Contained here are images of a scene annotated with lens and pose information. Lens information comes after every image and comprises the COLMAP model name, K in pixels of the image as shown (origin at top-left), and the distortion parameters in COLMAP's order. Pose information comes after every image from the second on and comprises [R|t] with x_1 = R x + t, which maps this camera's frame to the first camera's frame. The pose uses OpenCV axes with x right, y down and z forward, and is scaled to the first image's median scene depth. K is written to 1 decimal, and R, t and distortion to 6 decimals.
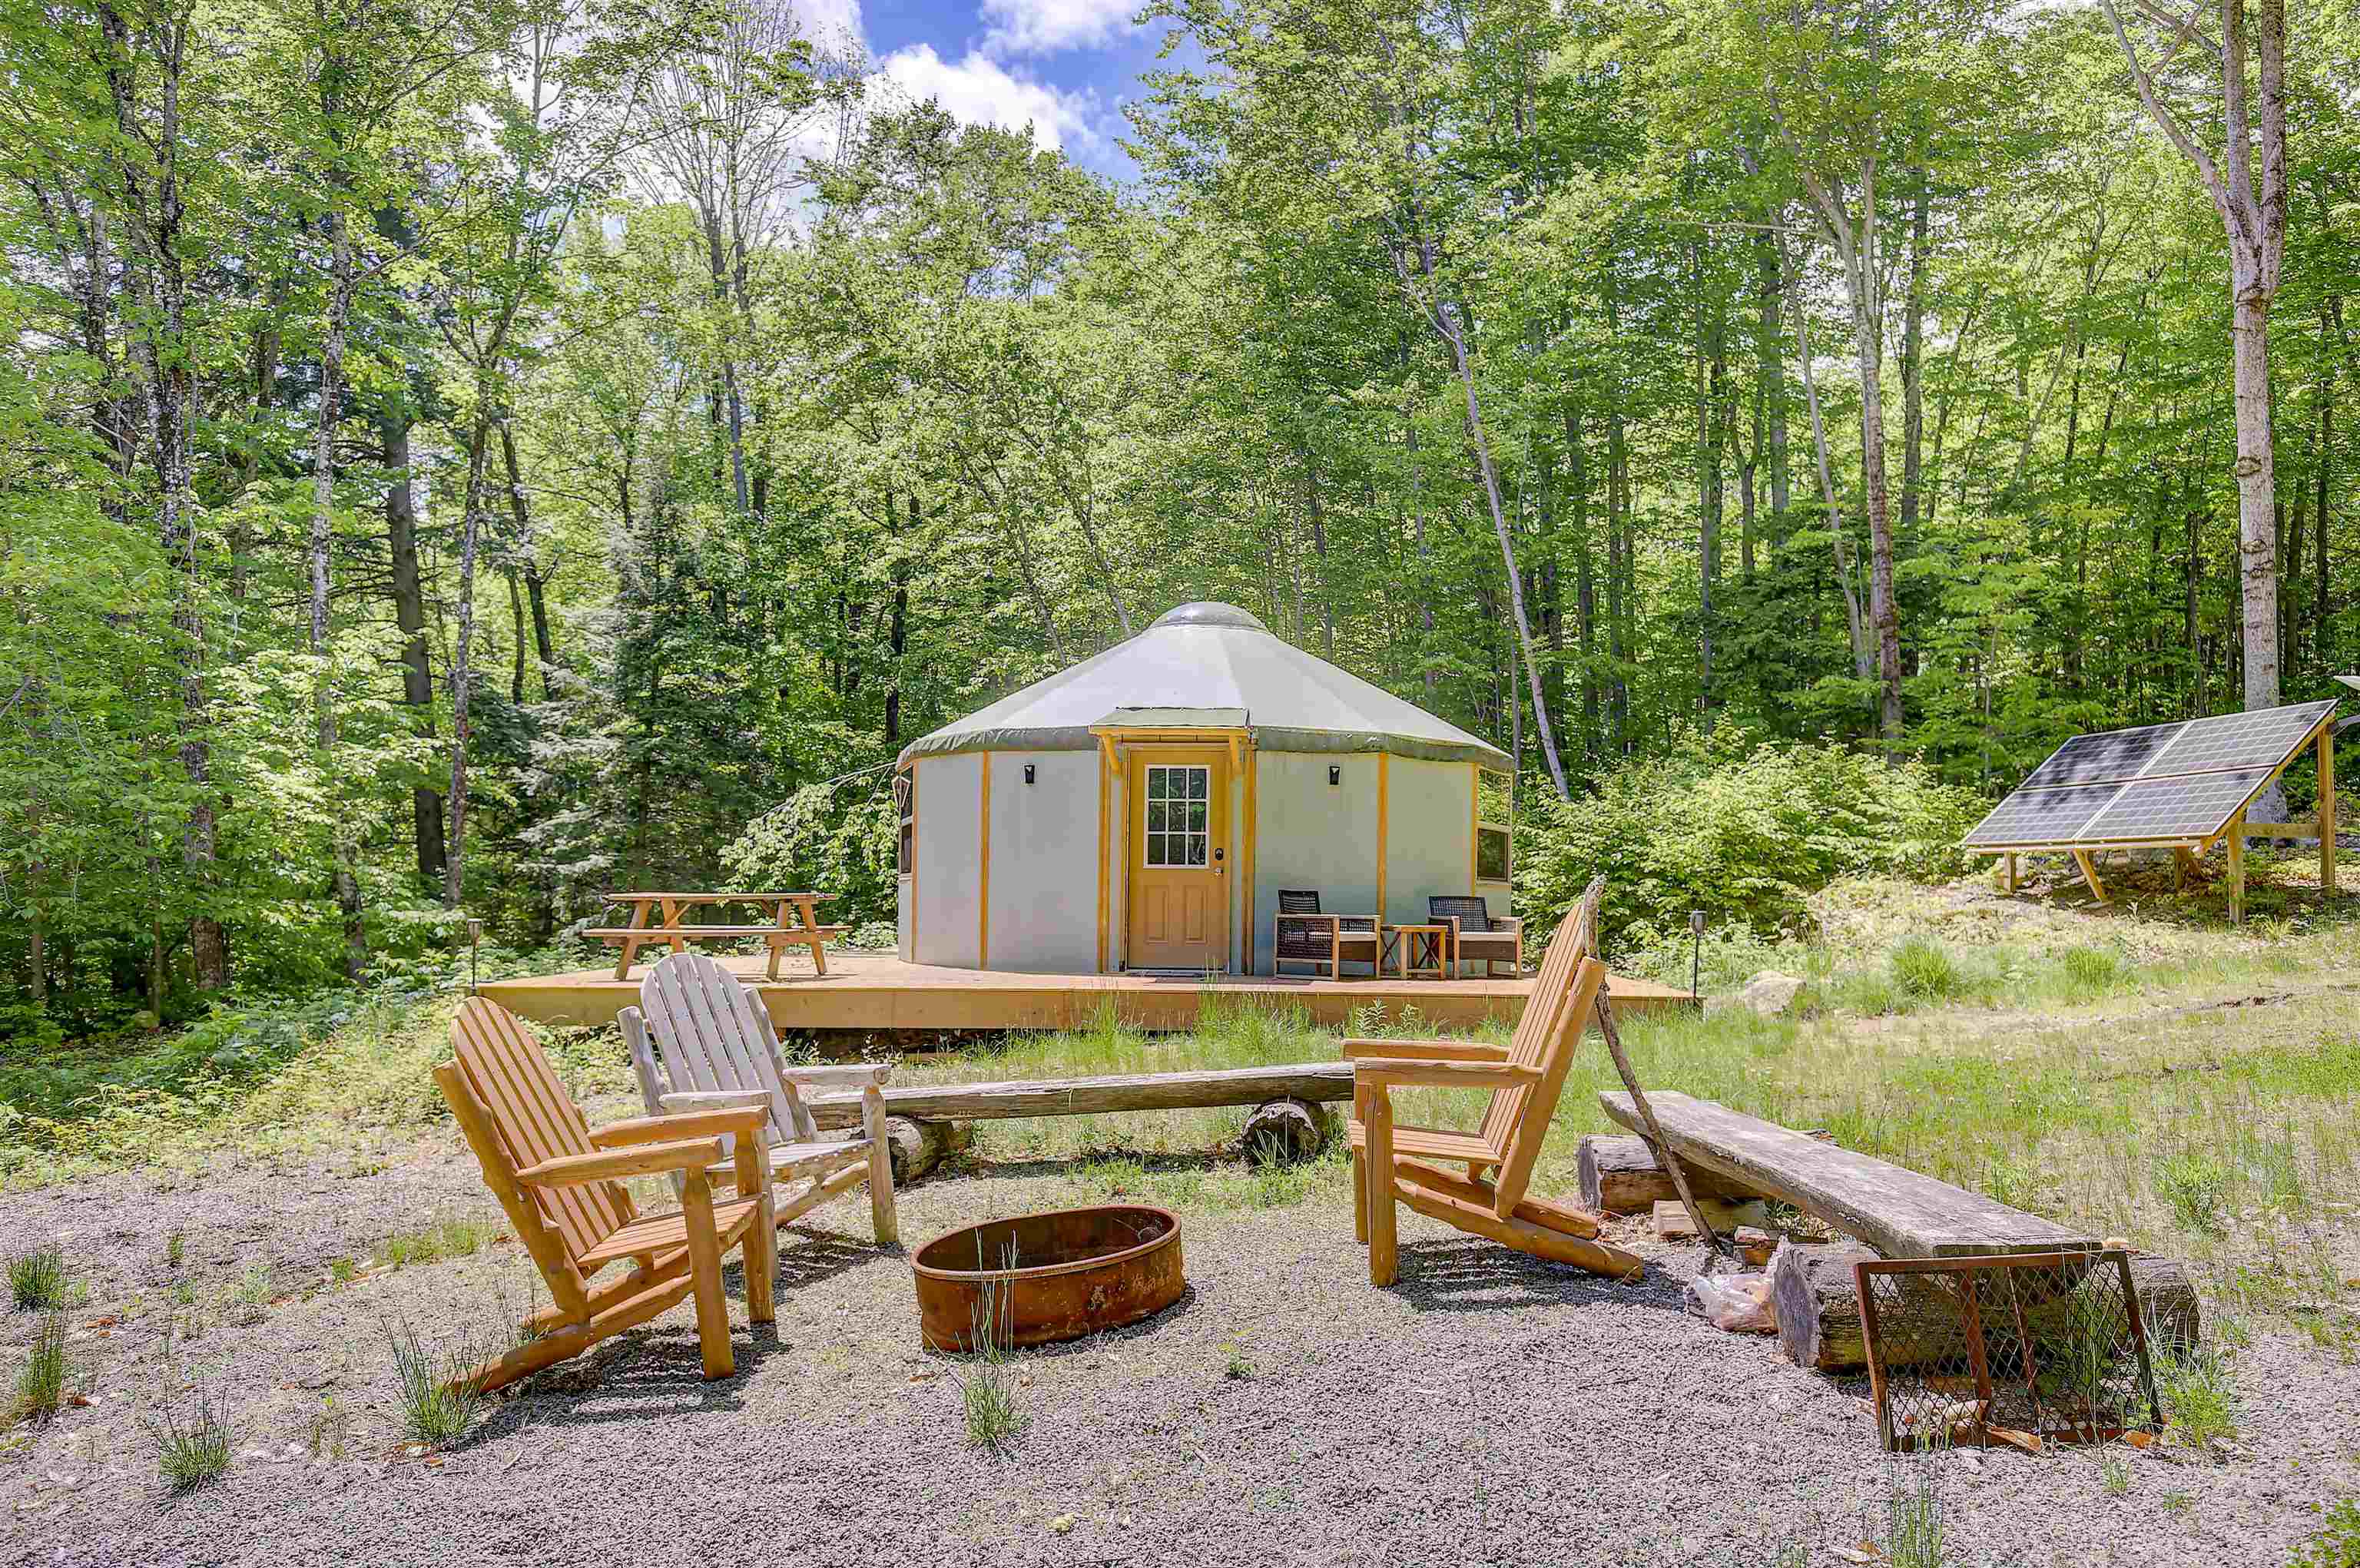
lens RADIAL K [[1573.5, 0, 1182.8], [0, 1573.5, 786.2], [0, 0, 1]] dist [-0.021935, -0.000139]
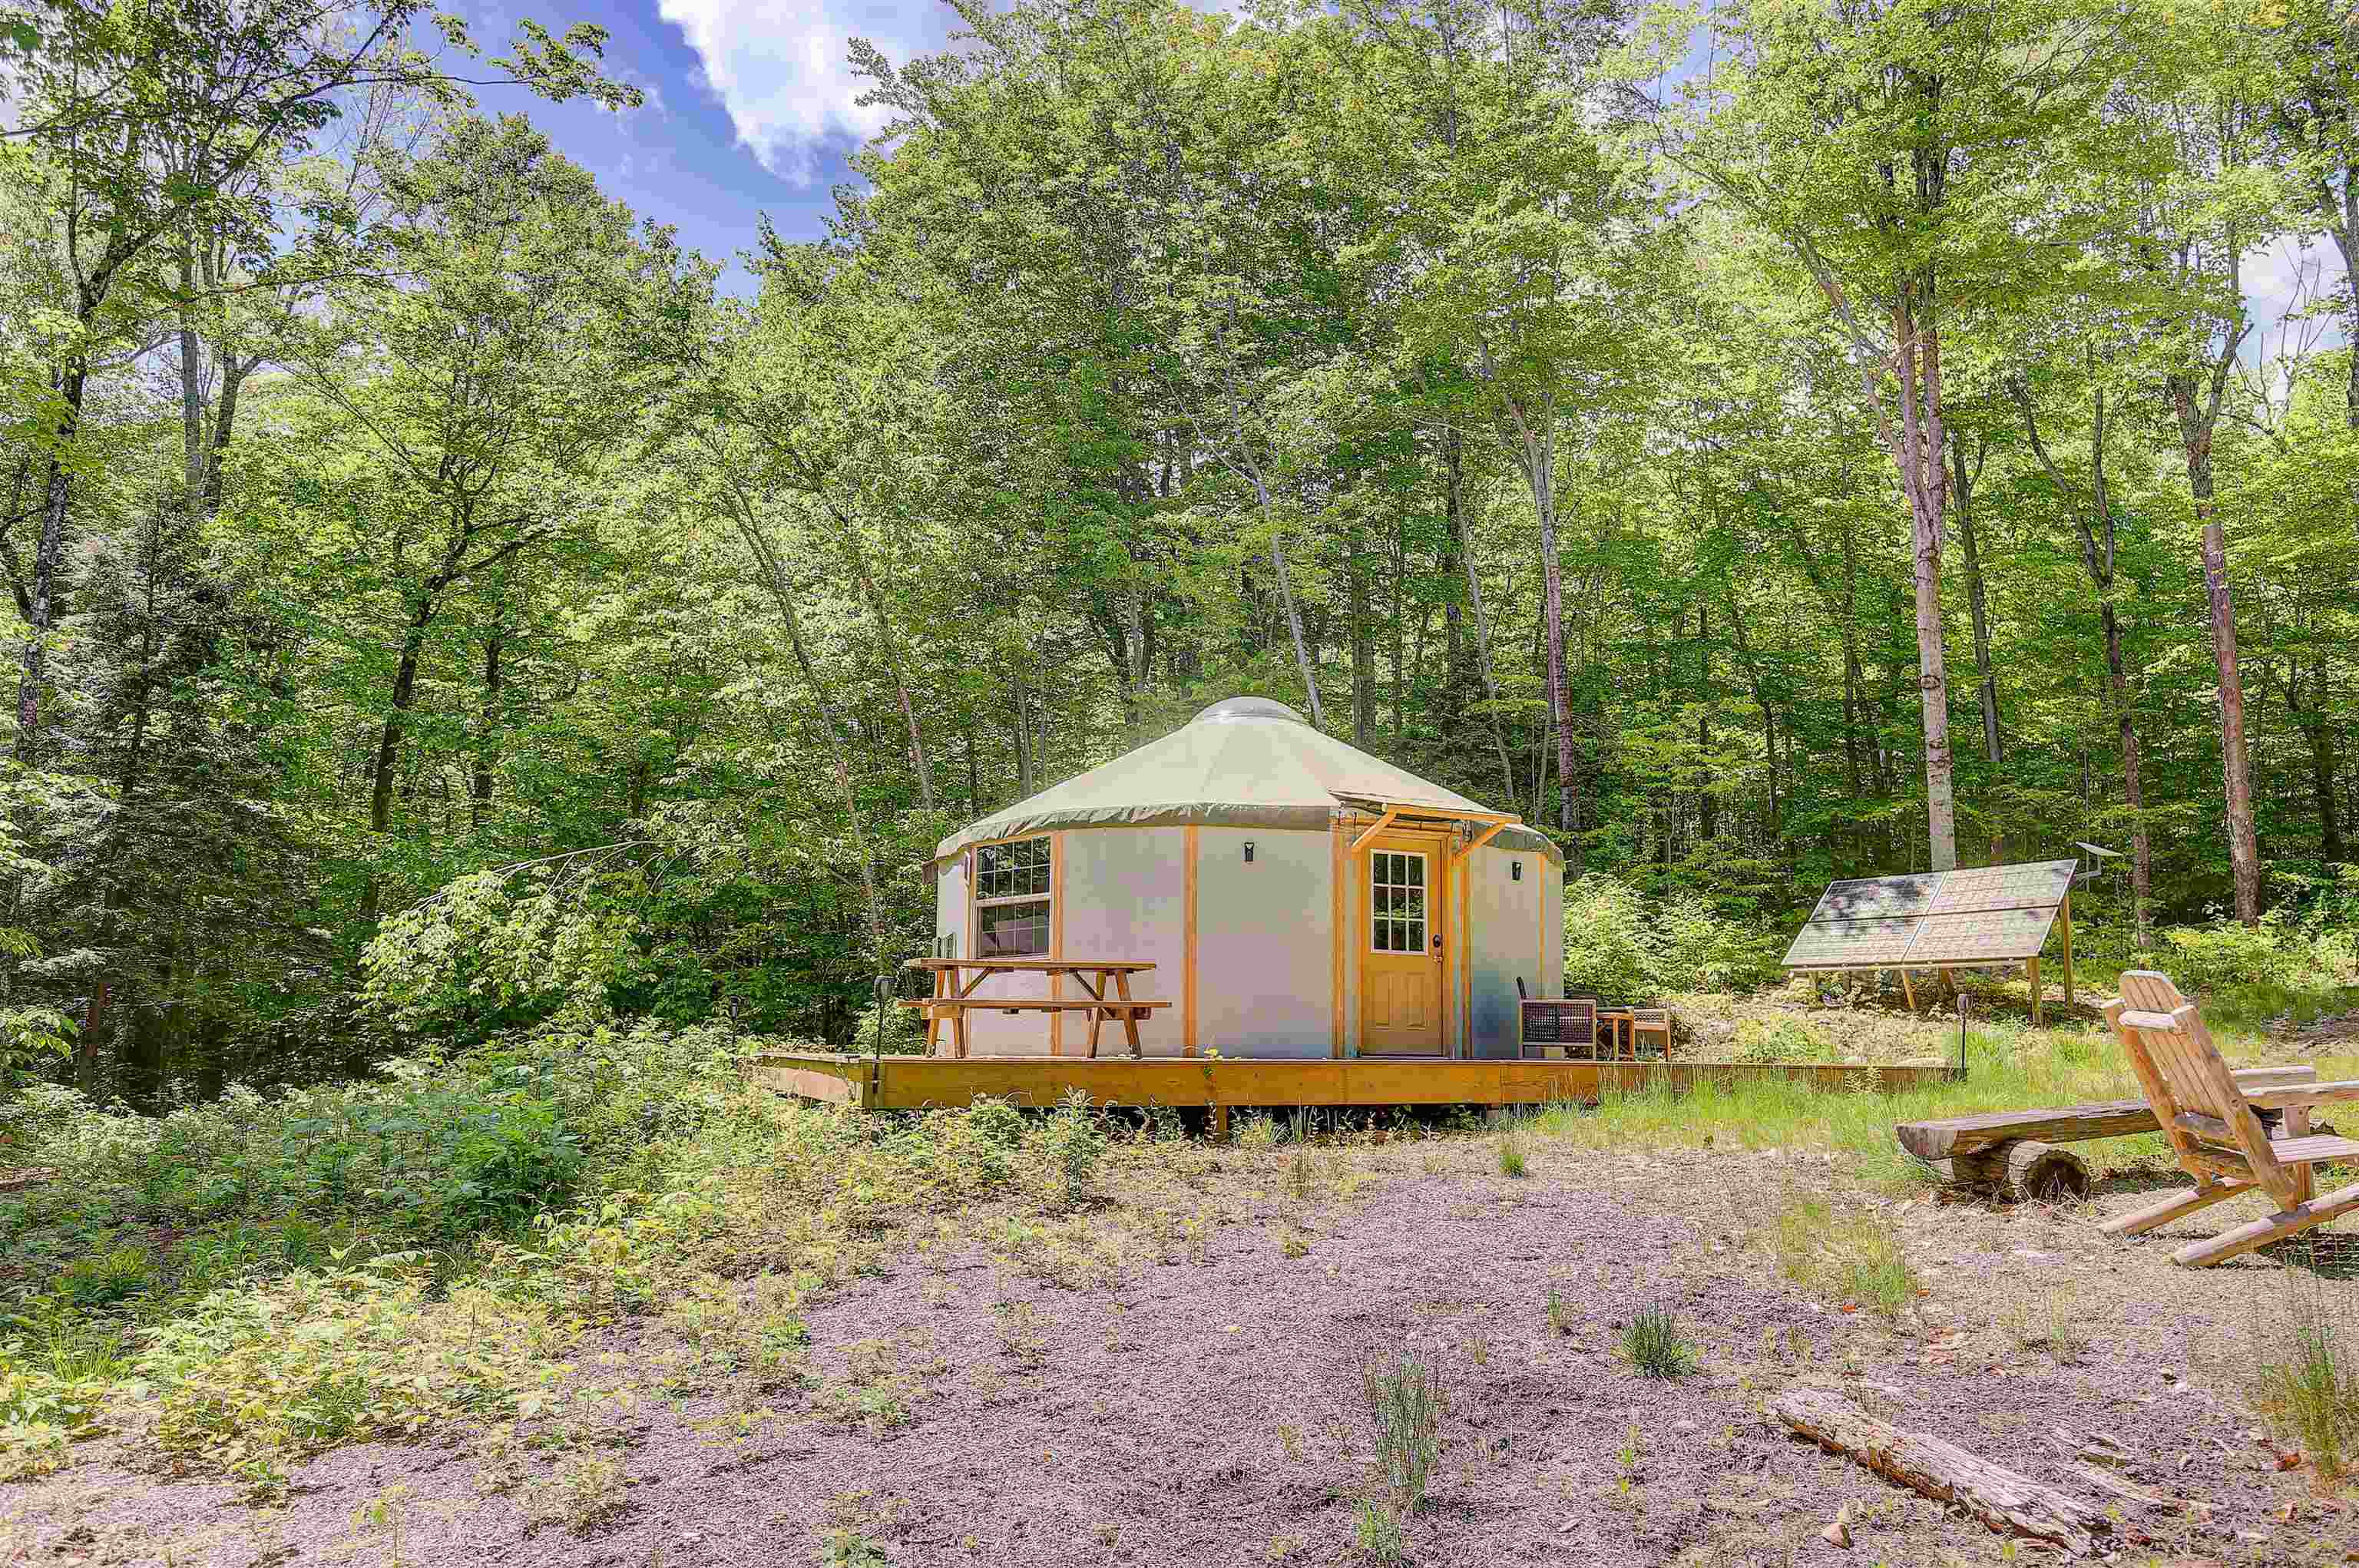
lens RADIAL K [[1572.8, 0, 1181.1], [0, 1572.8, 783.2], [0, 0, 1]] dist [-0.021935, -0.000139]
pose [[0.887974, 0.083800, 0.452195, -0.513236], [-0.039075, 0.993451, -0.107372, 0.049548], [-0.458231, 0.077674, 0.885433, 0.147184]]
